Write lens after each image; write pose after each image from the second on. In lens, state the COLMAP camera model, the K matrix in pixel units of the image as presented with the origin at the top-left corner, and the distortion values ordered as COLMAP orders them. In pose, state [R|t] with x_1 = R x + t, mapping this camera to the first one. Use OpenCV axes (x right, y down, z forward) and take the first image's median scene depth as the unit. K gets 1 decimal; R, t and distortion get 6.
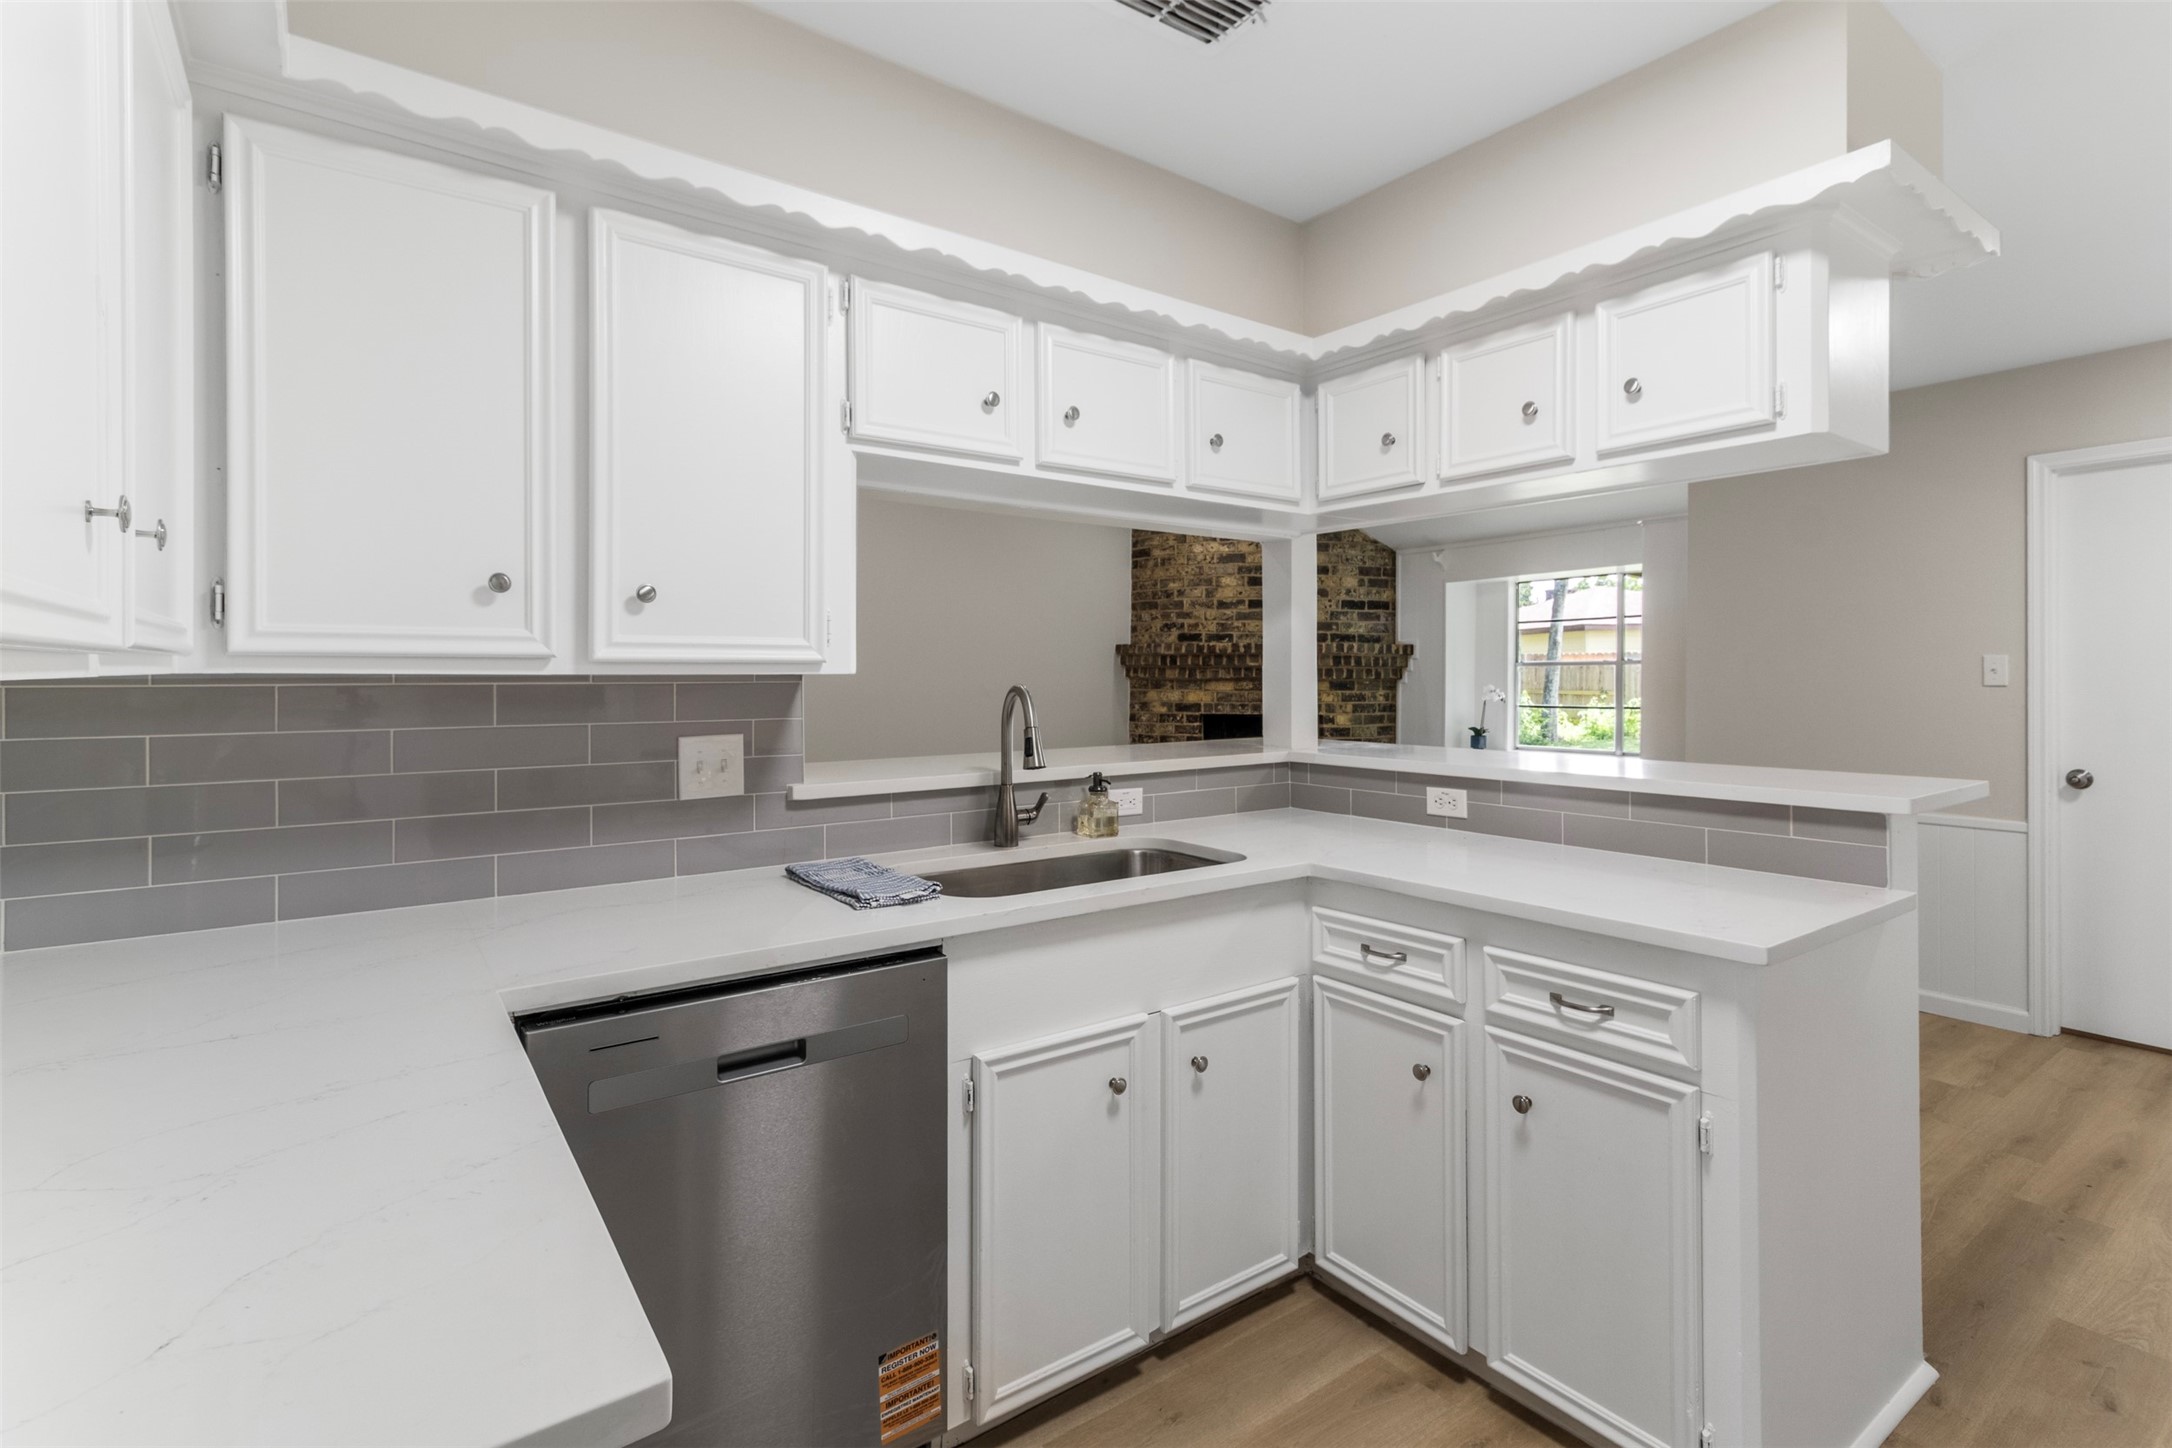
lens RADIAL K [[1022.3, 0, 1072.9], [0, 1022.3, 673.5], [0, 0, 1]] dist [0.010684, 0.000166]
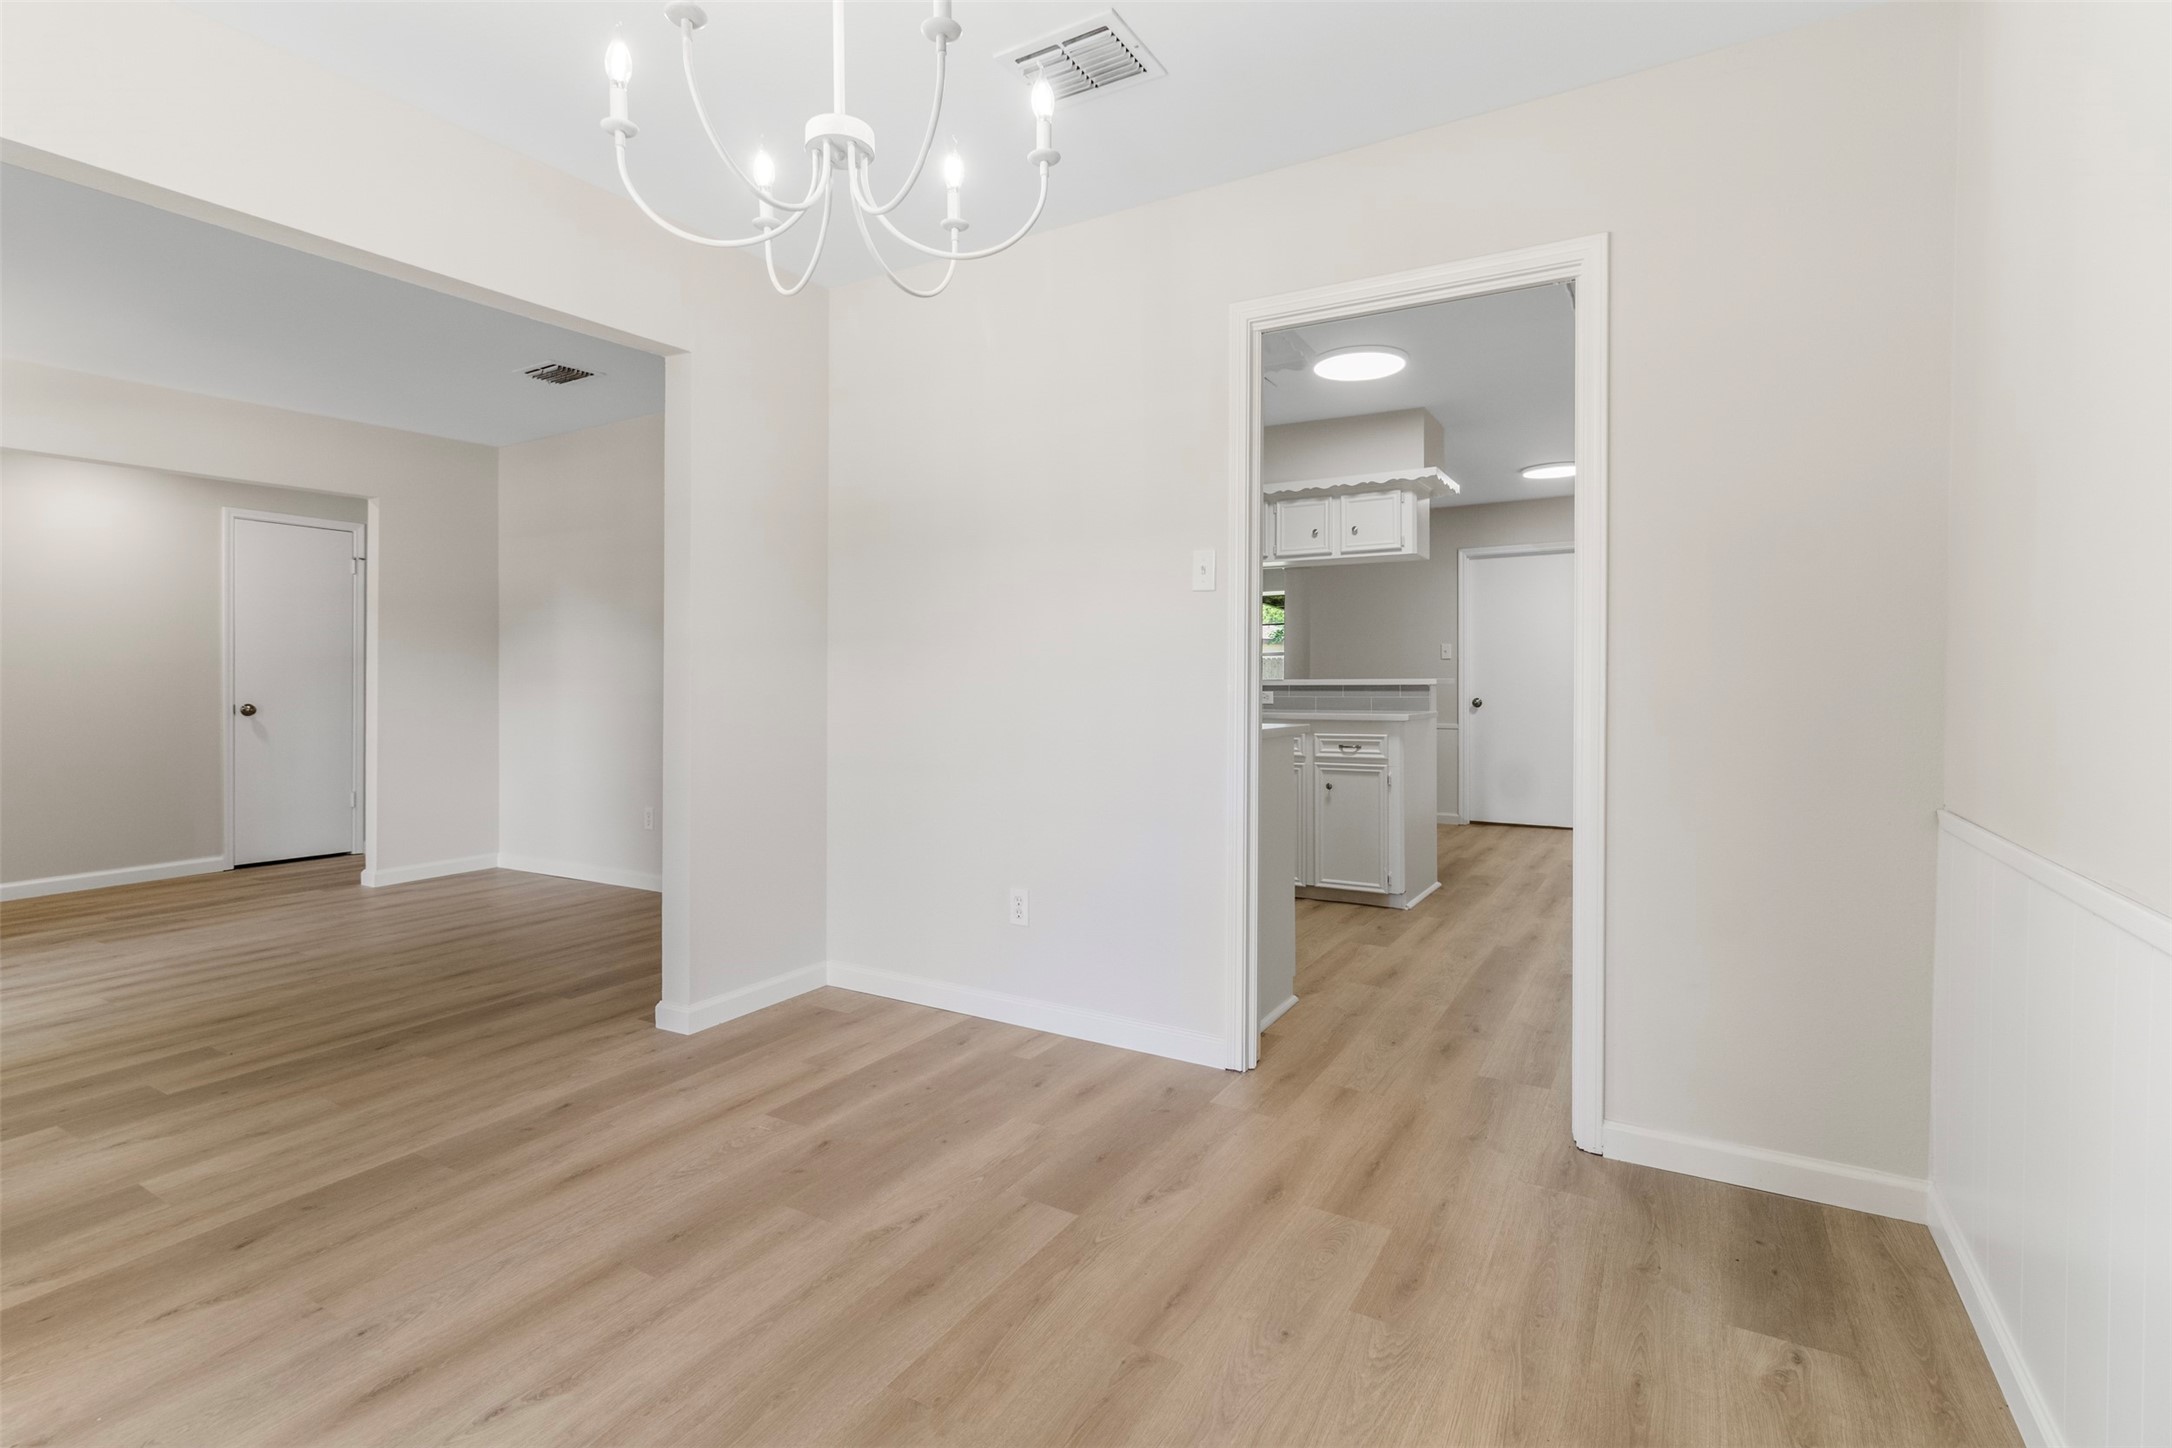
lens RADIAL K [[1022.3, 0, 1072.9], [0, 1022.3, 673.5], [0, 0, 1]] dist [0.010684, 0.000166]
pose [[0.920210, 0.008294, 0.391337, -1.254319], [-0.004411, 0.999932, -0.010819, 0.140654], [-0.391400, 0.008230, 0.920184, -1.250121]]
